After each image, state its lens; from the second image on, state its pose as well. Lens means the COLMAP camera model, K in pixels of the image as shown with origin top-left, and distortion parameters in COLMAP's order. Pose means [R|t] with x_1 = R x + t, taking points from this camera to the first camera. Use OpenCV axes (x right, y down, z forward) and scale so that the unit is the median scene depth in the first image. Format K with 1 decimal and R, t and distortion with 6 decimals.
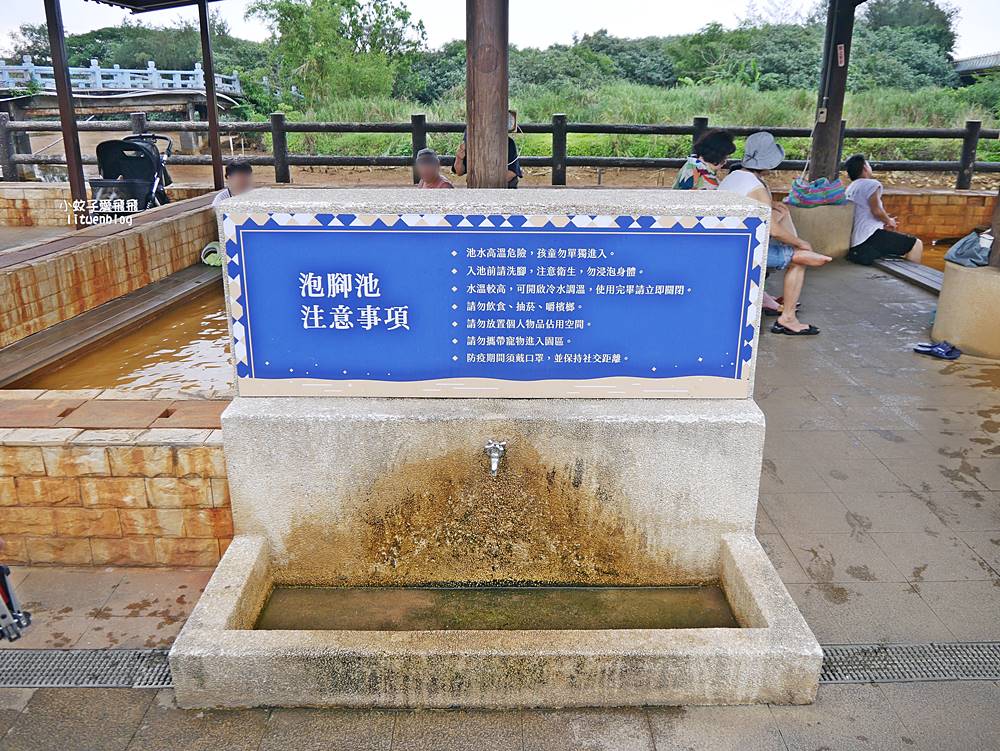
lens RADIAL K [[821.9, 0, 499.4], [0, 821.9, 374.5], [0, 0, 1]] dist [-0.021232, -0.006675]
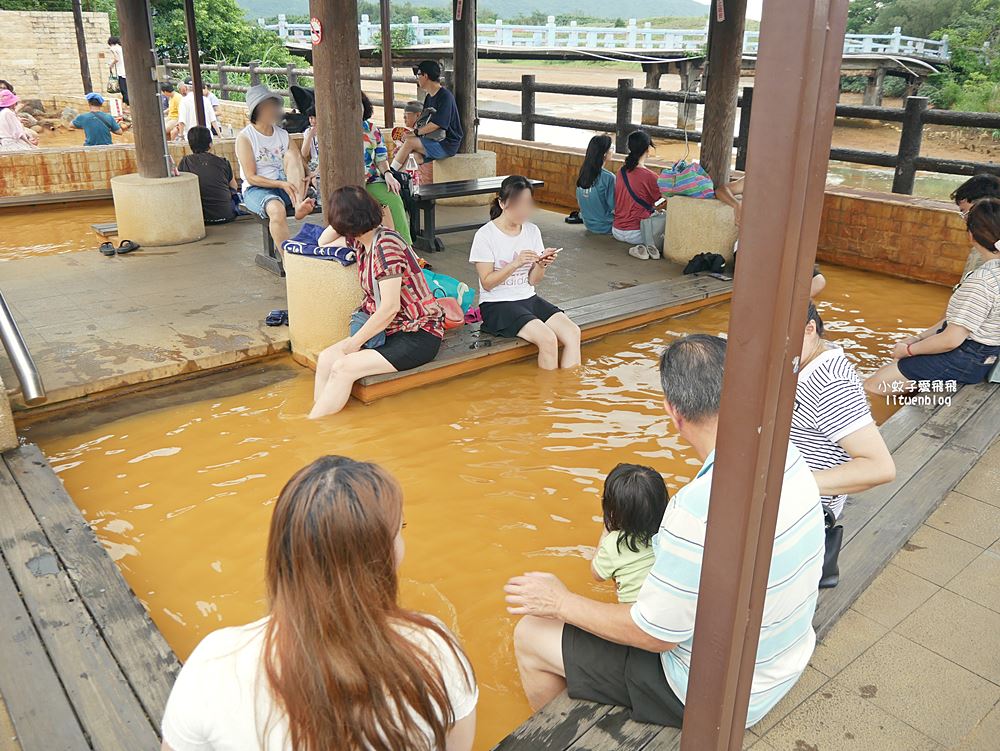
lens RADIAL K [[821.9, 0, 500.7], [0, 821.9, 374.5], [0, 0, 1]] dist [-0.021232, -0.006675]
pose [[0.632215, 0.286774, -0.719767, 0.789228], [-0.258861, 0.953778, 0.152637, -0.100071], [0.730270, 0.089820, 0.677228, 0.290261]]
